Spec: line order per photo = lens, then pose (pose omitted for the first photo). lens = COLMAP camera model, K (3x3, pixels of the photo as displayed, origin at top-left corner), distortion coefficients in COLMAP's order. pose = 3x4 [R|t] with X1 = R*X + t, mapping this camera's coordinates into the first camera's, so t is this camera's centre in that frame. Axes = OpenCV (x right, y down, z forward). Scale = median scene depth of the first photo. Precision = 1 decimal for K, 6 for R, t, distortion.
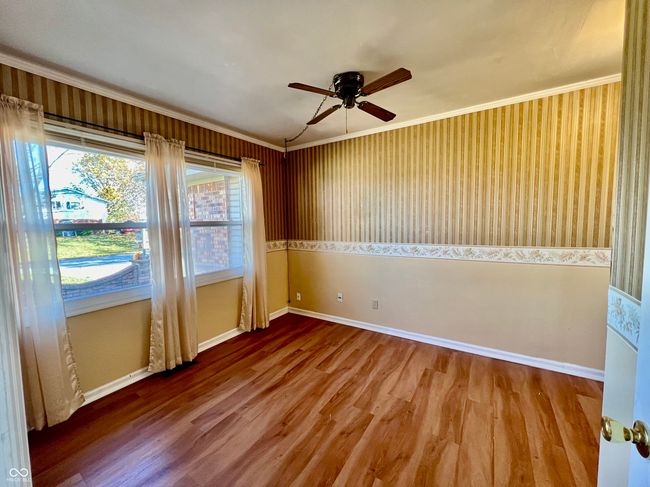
lens RADIAL K [[259.6, 0, 324.7], [0, 259.6, 241.2], [0, 0, 1]] dist [0.000976, -0.000253]
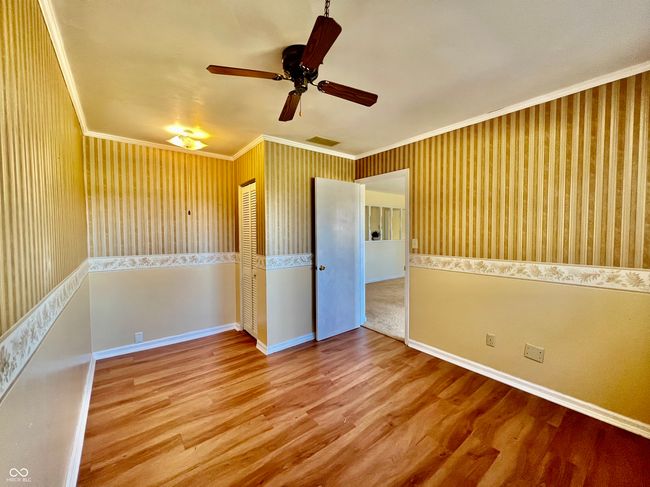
lens RADIAL K [[259.6, 0, 324.2], [0, 259.6, 242.2], [0, 0, 1]] dist [0.000976, -0.000253]
pose [[-0.945572, 0.016503, 0.324994, -0.239247], [0.052230, 0.993462, 0.101518, -0.131355], [-0.321194, 0.112968, -0.940251, 1.876969]]
